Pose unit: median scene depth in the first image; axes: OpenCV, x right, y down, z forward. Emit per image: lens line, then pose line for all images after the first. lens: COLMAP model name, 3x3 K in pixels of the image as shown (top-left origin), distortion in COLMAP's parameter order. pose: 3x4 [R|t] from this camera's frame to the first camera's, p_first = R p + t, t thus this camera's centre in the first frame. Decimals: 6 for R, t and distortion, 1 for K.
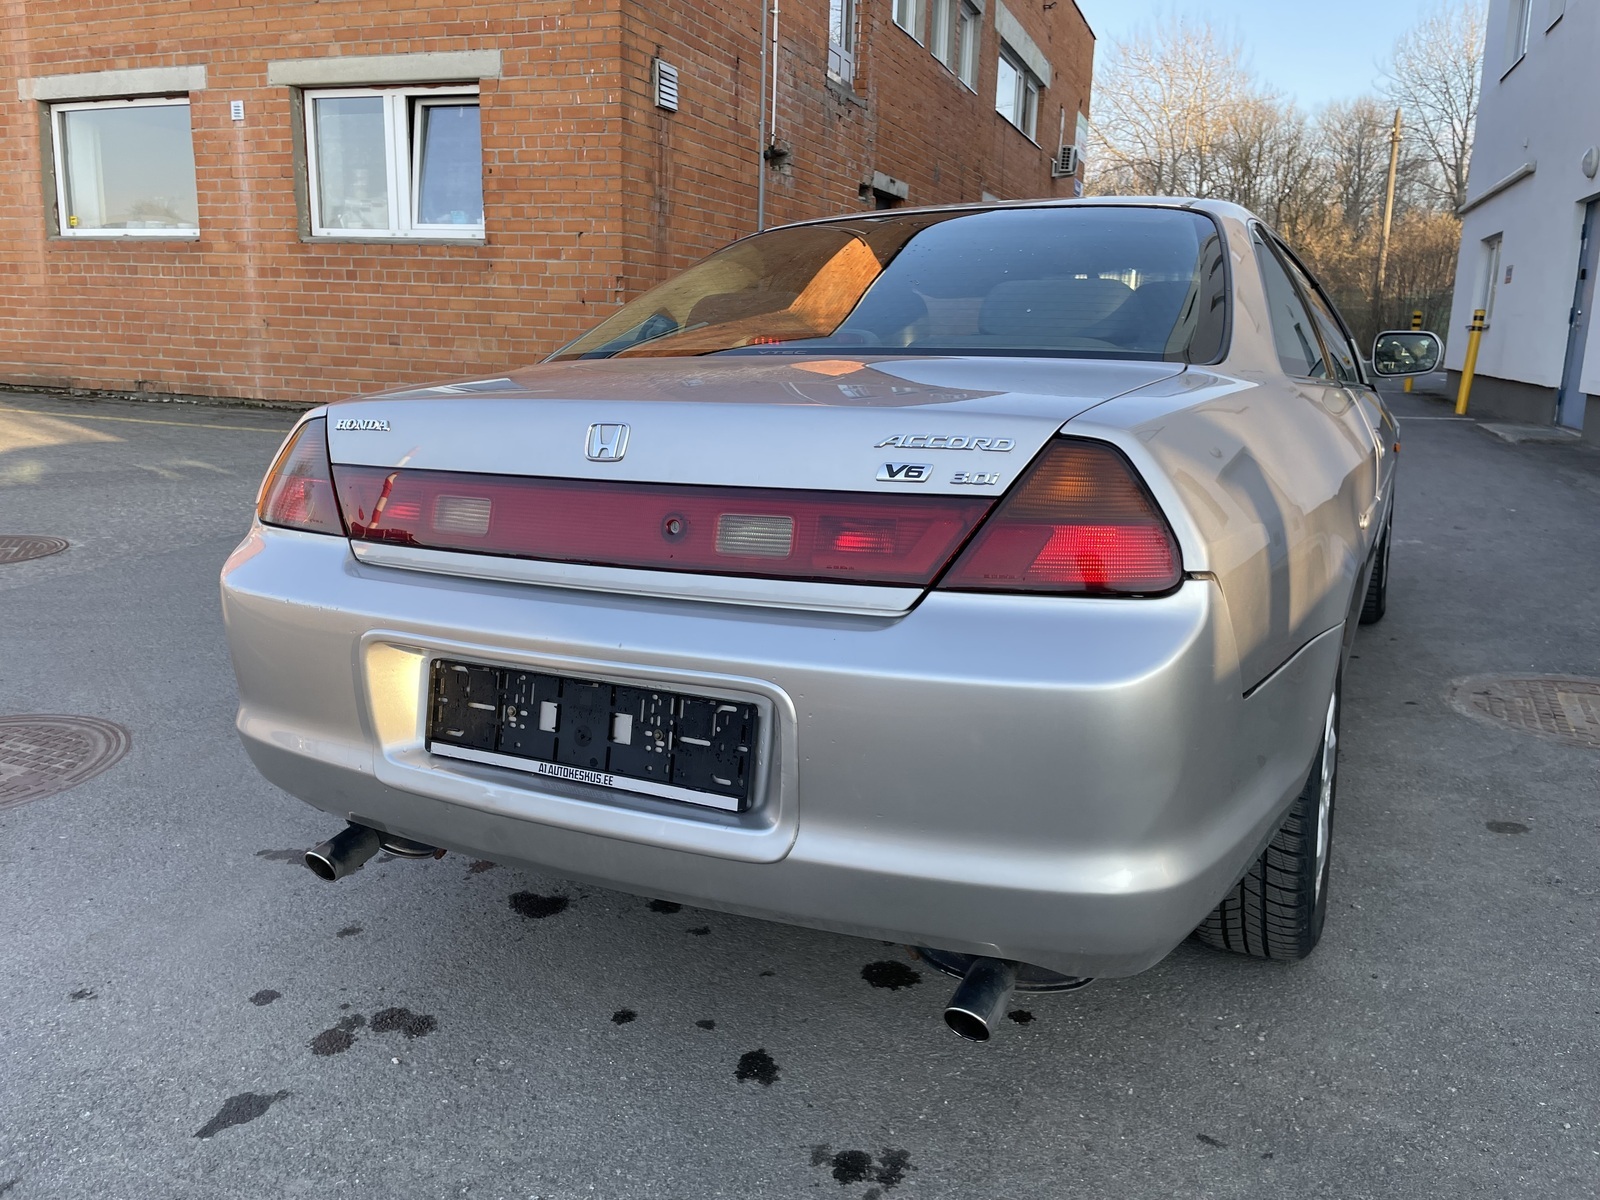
lens RADIAL K [[1214.3, 0, 800.0], [0, 1214.3, 600.0], [0, 0, 1]] dist [0.087040, -0.111083]
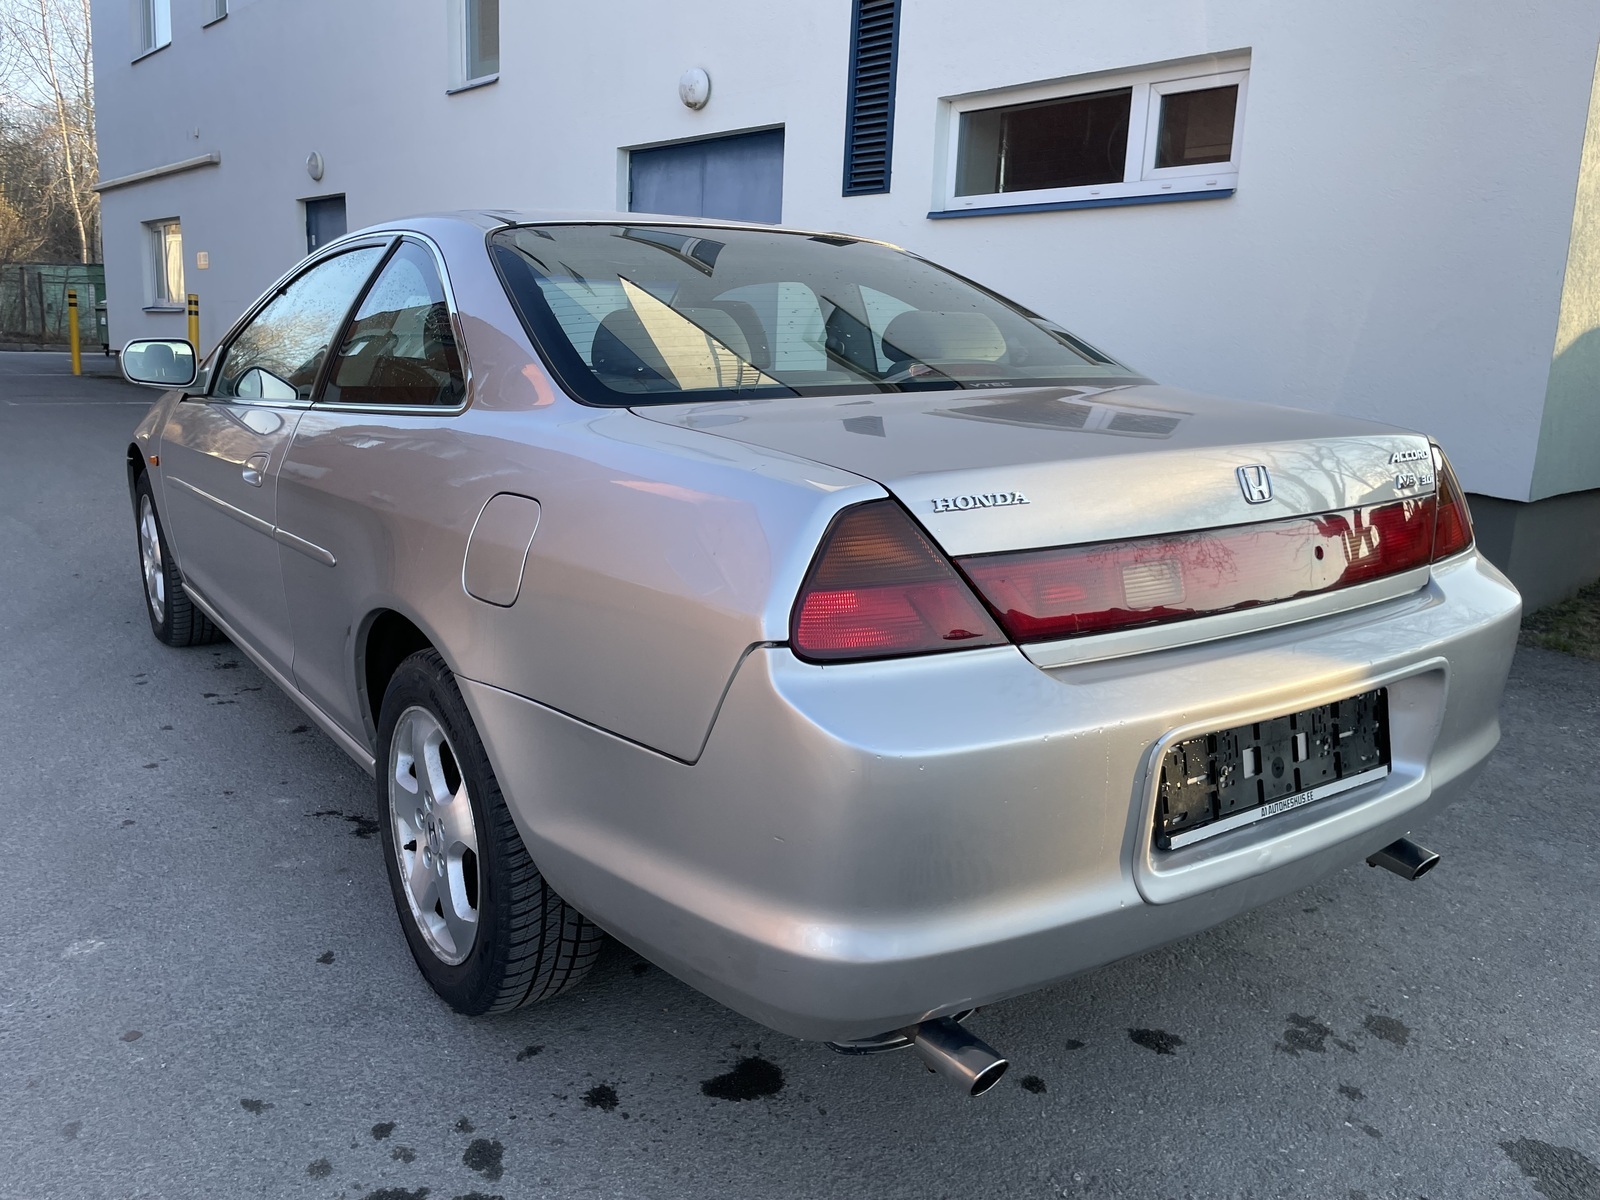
lens RADIAL K [[1214.3, 0, 791.6], [0, 1214.3, 601.7], [0, 0, 1]] dist [0.088820, -0.123415]
pose [[0.462822, -0.182711, 0.867417, -0.232235], [0.164458, 0.979238, 0.118516, -0.040628], [-0.871062, 0.087802, 0.483261, 0.156005]]
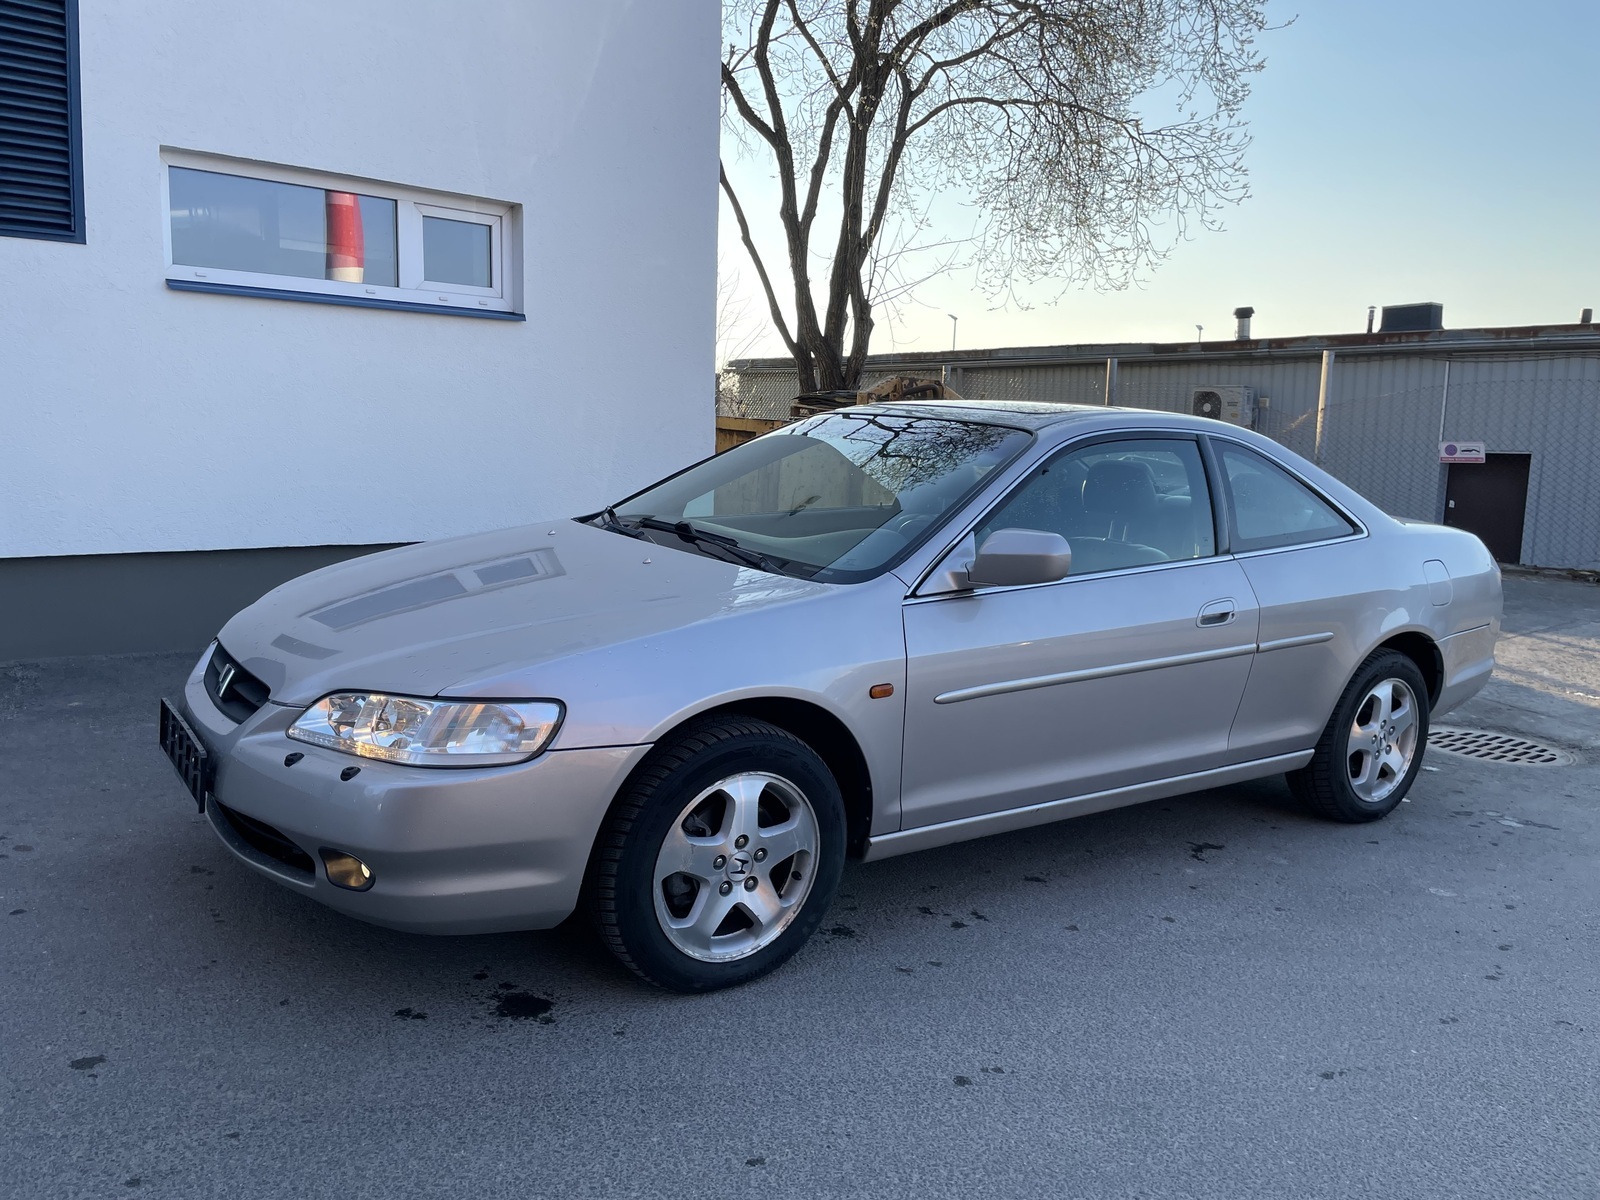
lens RADIAL K [[1214.3, 0, 791.6], [0, 1214.3, 601.7], [0, 0, 1]] dist [0.088820, -0.123415]
pose [[-0.881613, -0.112327, 0.458411, -0.077913], [0.056241, 0.939343, 0.338337, -0.208517], [-0.468610, 0.324064, -0.821820, 0.825288]]
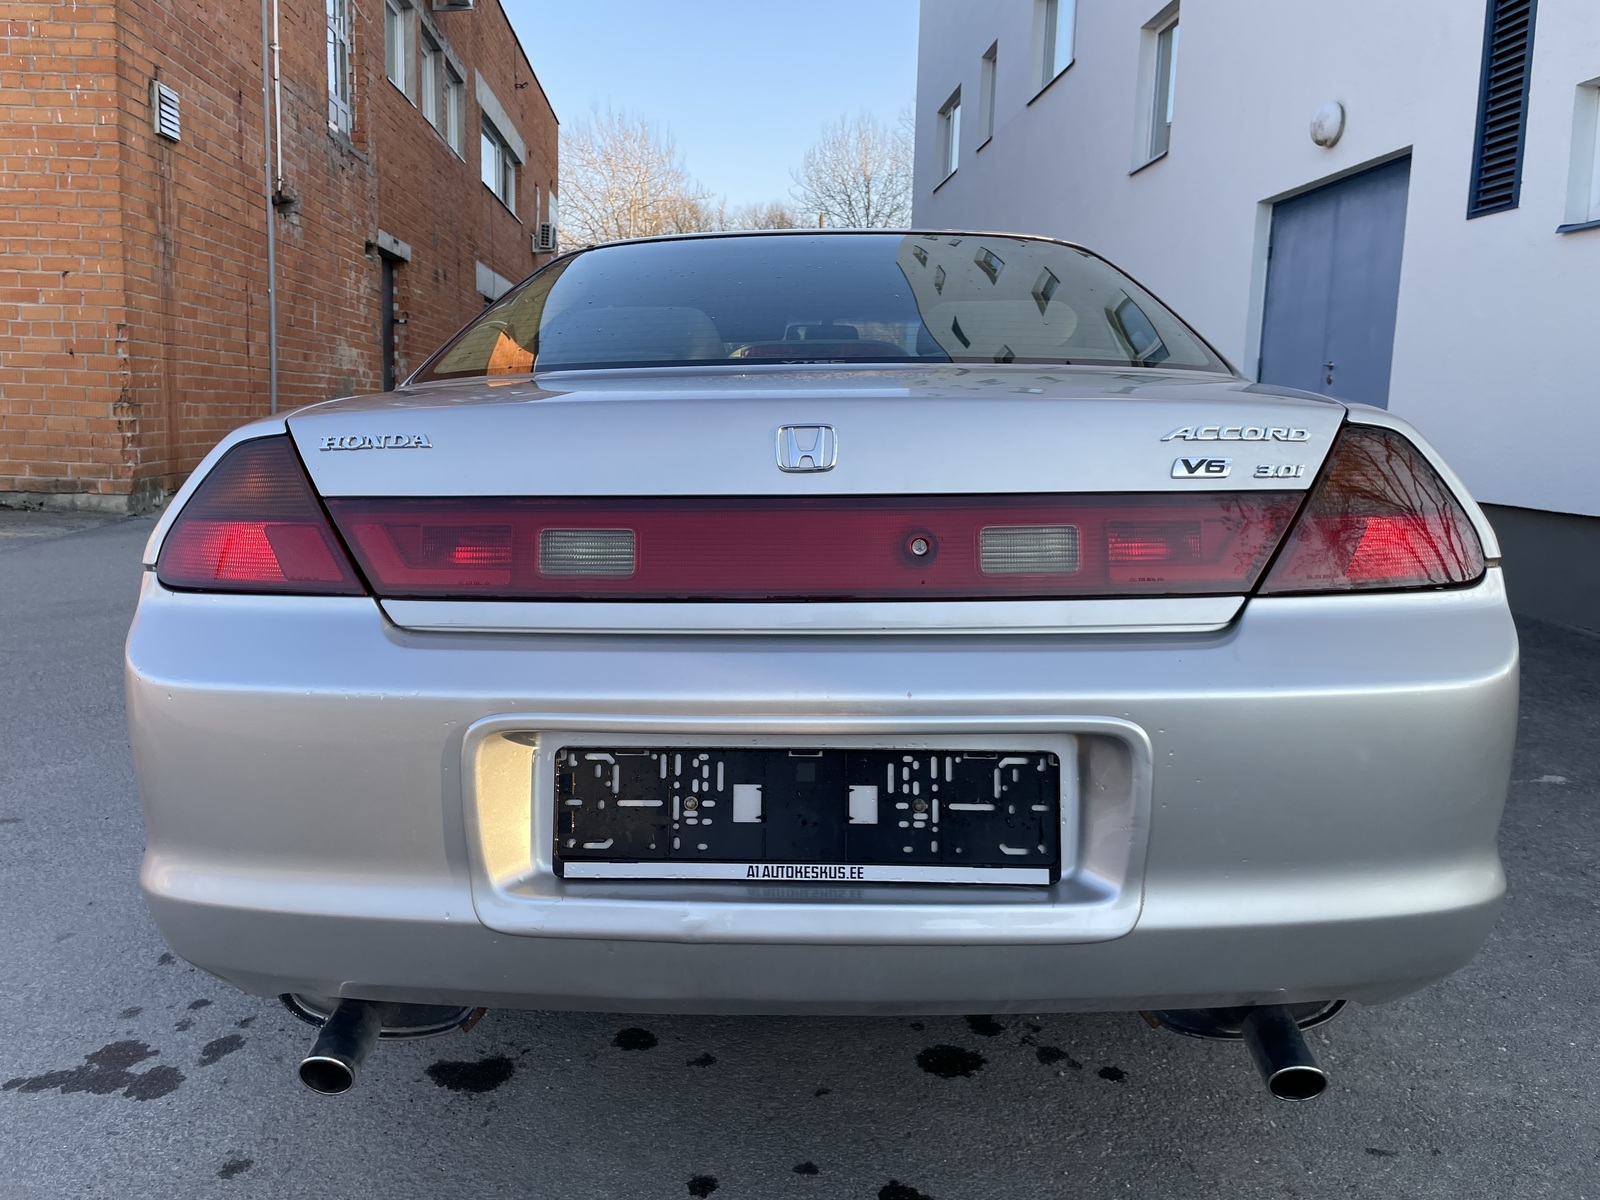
lens RADIAL K [[1214.3, 0, 791.6], [0, 1214.3, 601.7], [0, 0, 1]] dist [0.088820, -0.123415]
pose [[0.908133, -0.061412, 0.414153, -0.092772], [0.086131, 0.995429, -0.041257, 0.000502], [-0.409726, 0.073138, 0.909272, 0.052758]]
